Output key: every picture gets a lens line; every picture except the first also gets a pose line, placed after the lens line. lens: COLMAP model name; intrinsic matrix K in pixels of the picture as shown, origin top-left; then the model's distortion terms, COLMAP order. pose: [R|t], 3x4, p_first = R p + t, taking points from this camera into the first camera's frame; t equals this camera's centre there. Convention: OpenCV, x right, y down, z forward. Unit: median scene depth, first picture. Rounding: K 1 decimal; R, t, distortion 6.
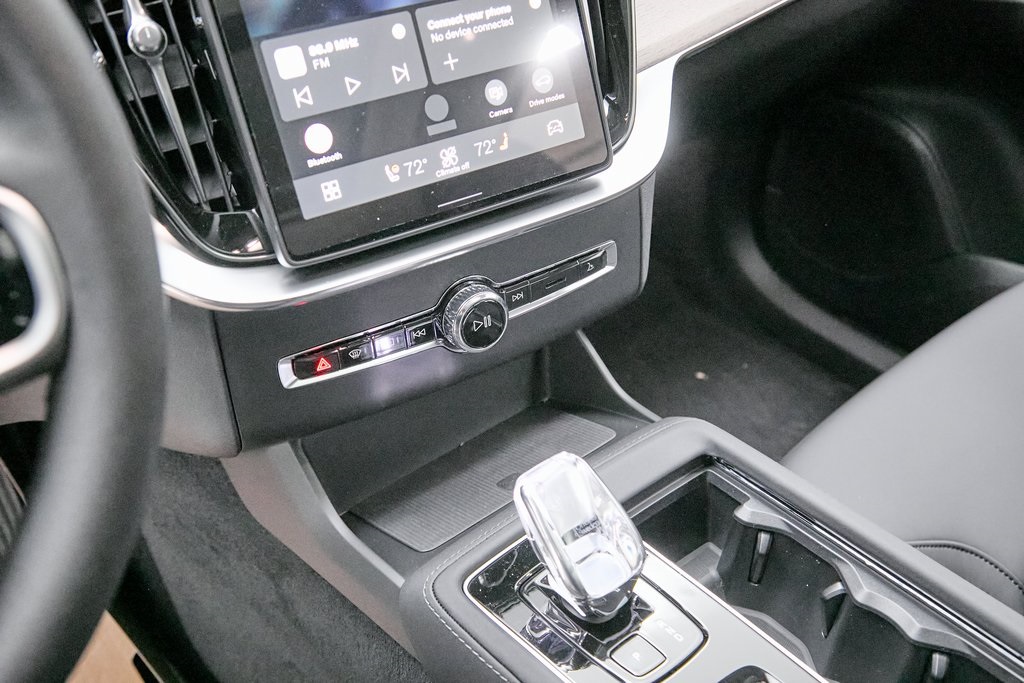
lens RADIAL K [[1020.1, 0, 512.0], [0, 1020.1, 341.5], [0, 0, 1]] dist [-0.003058, 0.019429]
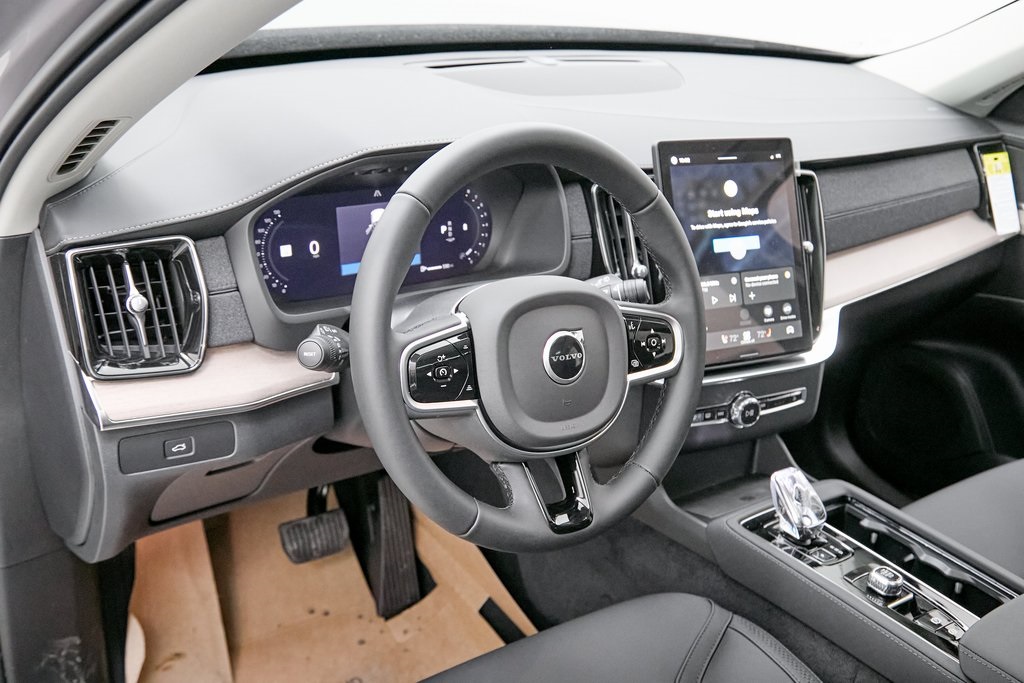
lens RADIAL K [[1060.0, 0, 512.0], [0, 1060.0, 341.5], [0, 0, 1]] dist [-0.004893, 0.117983]
pose [[0.991628, 0.122639, -0.040422, -0.477085], [-0.128563, 0.966927, -0.220280, 0.412841], [0.012071, 0.223633, 0.974599, -1.285683]]
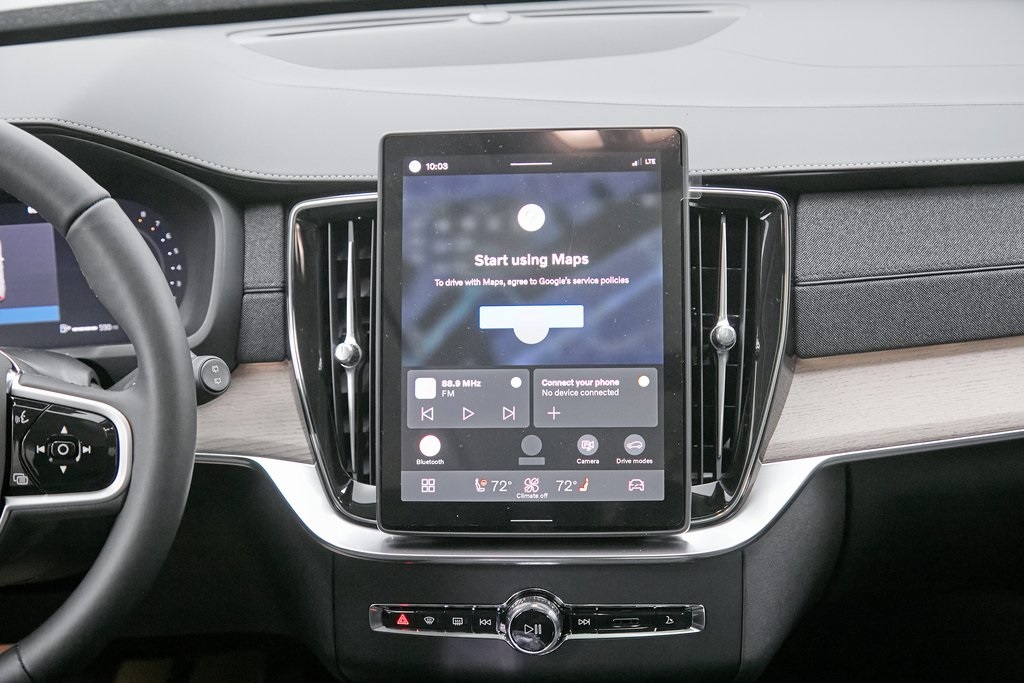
lens RADIAL K [[1647.0, 0, 512.0], [0, 1647.0, 341.5], [0, 0, 1]] dist [-0.025414, -0.092999]
pose [[0.792018, 0.168289, -0.586844, 1.047113], [-0.332609, 0.925014, -0.183630, 0.031731], [0.511937, 0.340628, 0.788602, -0.634822]]
